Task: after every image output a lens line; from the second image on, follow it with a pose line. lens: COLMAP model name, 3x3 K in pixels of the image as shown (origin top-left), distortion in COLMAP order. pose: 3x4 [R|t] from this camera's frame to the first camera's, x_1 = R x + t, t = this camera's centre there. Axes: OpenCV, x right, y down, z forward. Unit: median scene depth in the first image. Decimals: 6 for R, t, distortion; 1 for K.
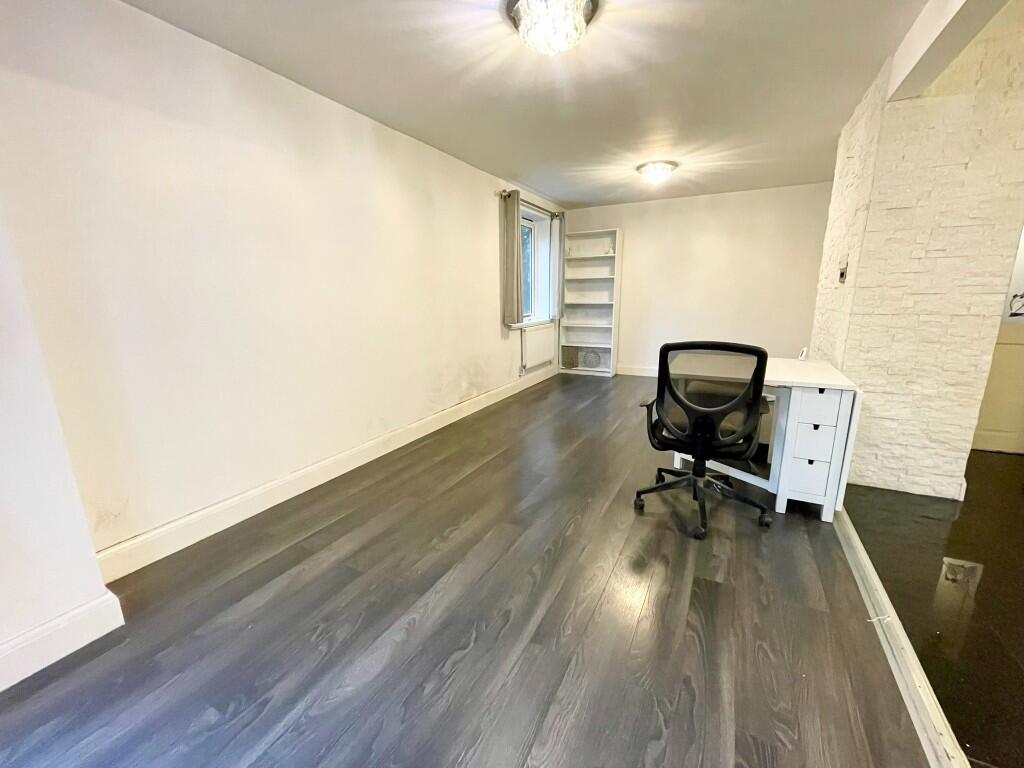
lens RADIAL K [[413.4, 0, 514.3], [0, 413.4, 383.9], [0, 0, 1]] dist [-0.003814, 0.000846]
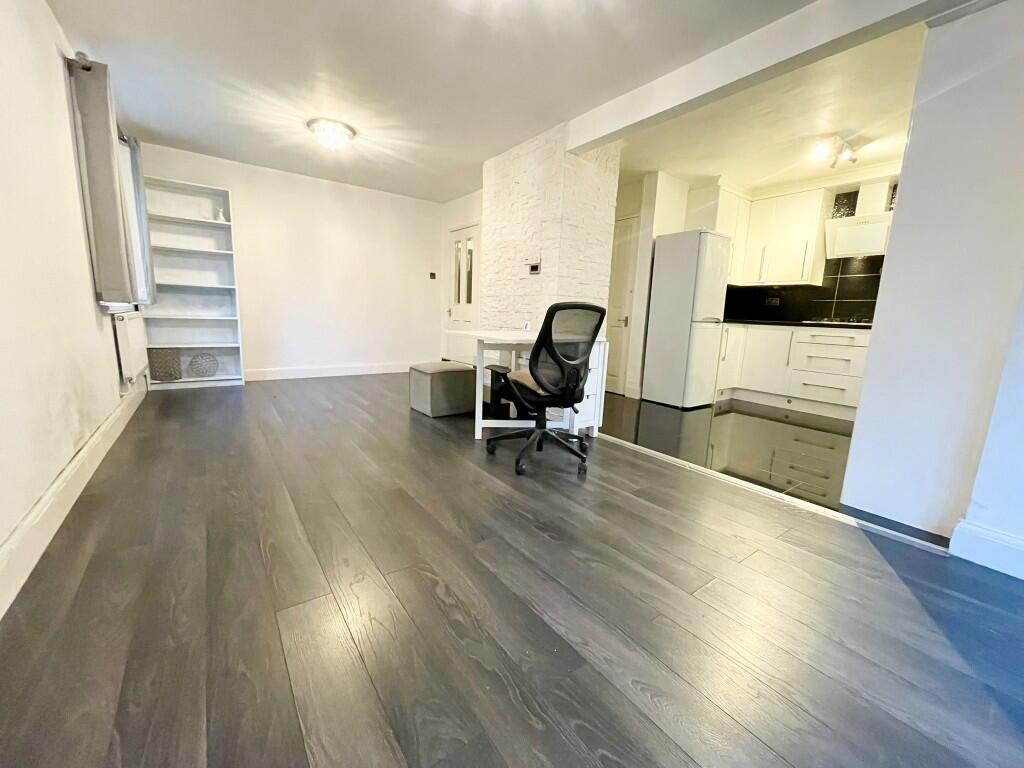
lens RADIAL K [[413.4, 0, 504.7], [0, 413.4, 387.2], [0, 0, 1]] dist [-0.003814, 0.000846]
pose [[0.446416, -0.129511, 0.885403, -0.313796], [0.149242, 0.986388, 0.069035, 0.009789], [-0.882292, 0.101321, 0.459668, 0.303818]]
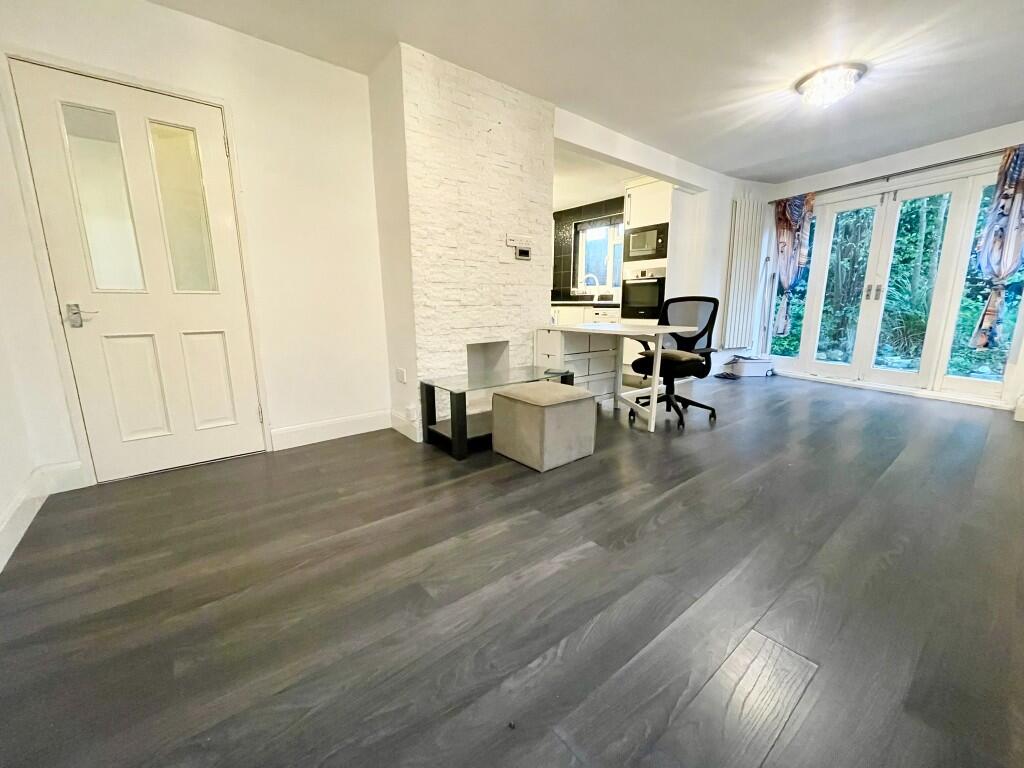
lens RADIAL K [[413.4, 0, 504.1], [0, 413.4, 380.8], [0, 0, 1]] dist [-0.003814, 0.000846]
pose [[-0.919413, -0.052872, 0.389723, 0.228963], [0.104312, 0.922652, 0.371258, -0.226326], [-0.379208, 0.381992, -0.842783, 1.312452]]
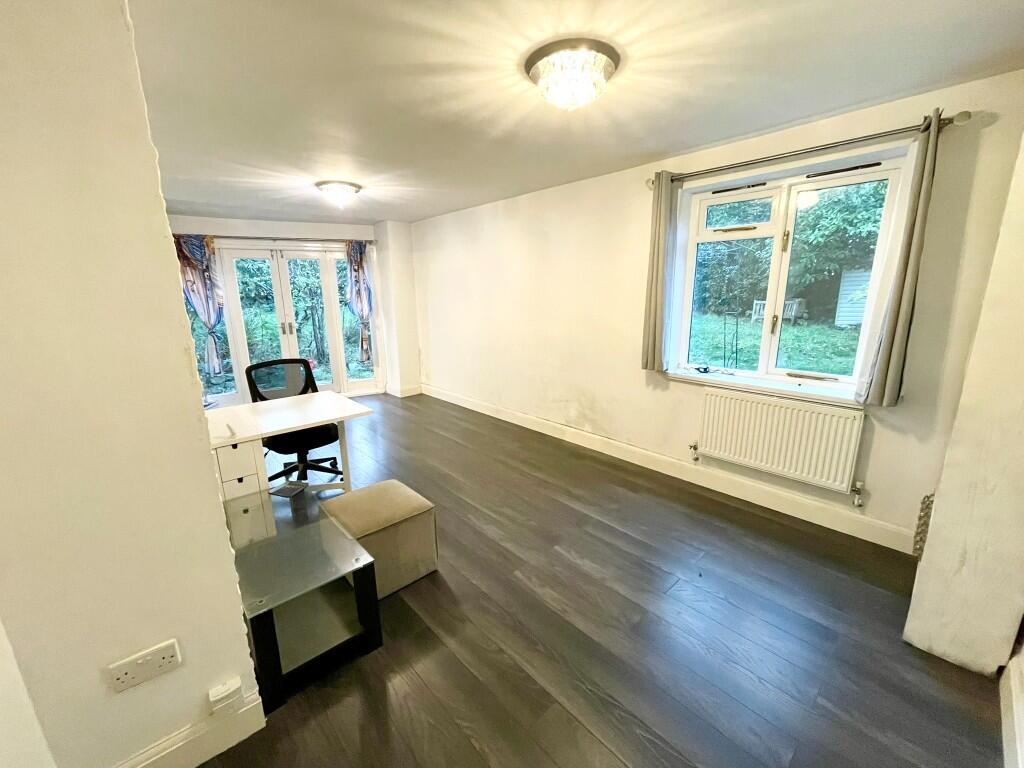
lens RADIAL K [[413.4, 0, 514.3], [0, 413.4, 379.4], [0, 0, 1]] dist [-0.003814, 0.000846]
pose [[-0.331153, 0.222833, -0.916888, 0.769412], [-0.187228, 0.936876, 0.295312, -0.316107], [0.924815, 0.269461, -0.268528, 1.066989]]
